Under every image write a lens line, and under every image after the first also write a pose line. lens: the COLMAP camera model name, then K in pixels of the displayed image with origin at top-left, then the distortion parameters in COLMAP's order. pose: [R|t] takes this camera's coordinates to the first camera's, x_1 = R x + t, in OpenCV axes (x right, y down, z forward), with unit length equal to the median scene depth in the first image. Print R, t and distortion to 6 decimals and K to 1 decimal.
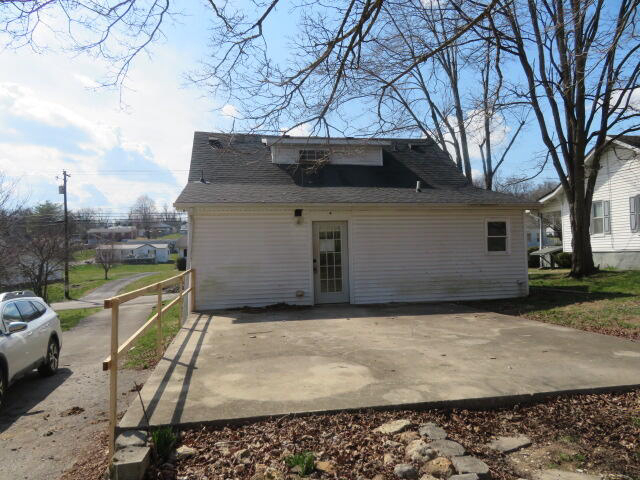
lens RADIAL K [[455.9, 0, 302.1], [0, 455.9, 255.8], [0, 0, 1]] dist [0.001802, -0.005745]
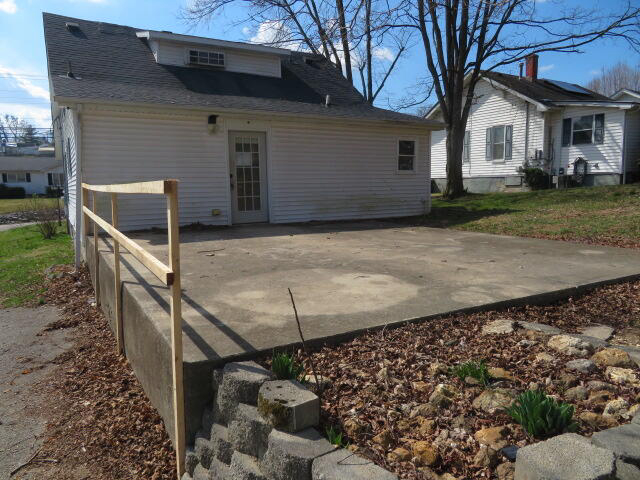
lens RADIAL K [[455.9, 0, 302.1], [0, 455.9, 255.8], [0, 0, 1]] dist [0.001802, -0.005745]
pose [[0.942914, -0.038294, 0.330827, -0.142843], [-0.011813, 0.988897, 0.148135, 0.031669], [-0.332826, -0.143587, 0.931992, 0.092535]]
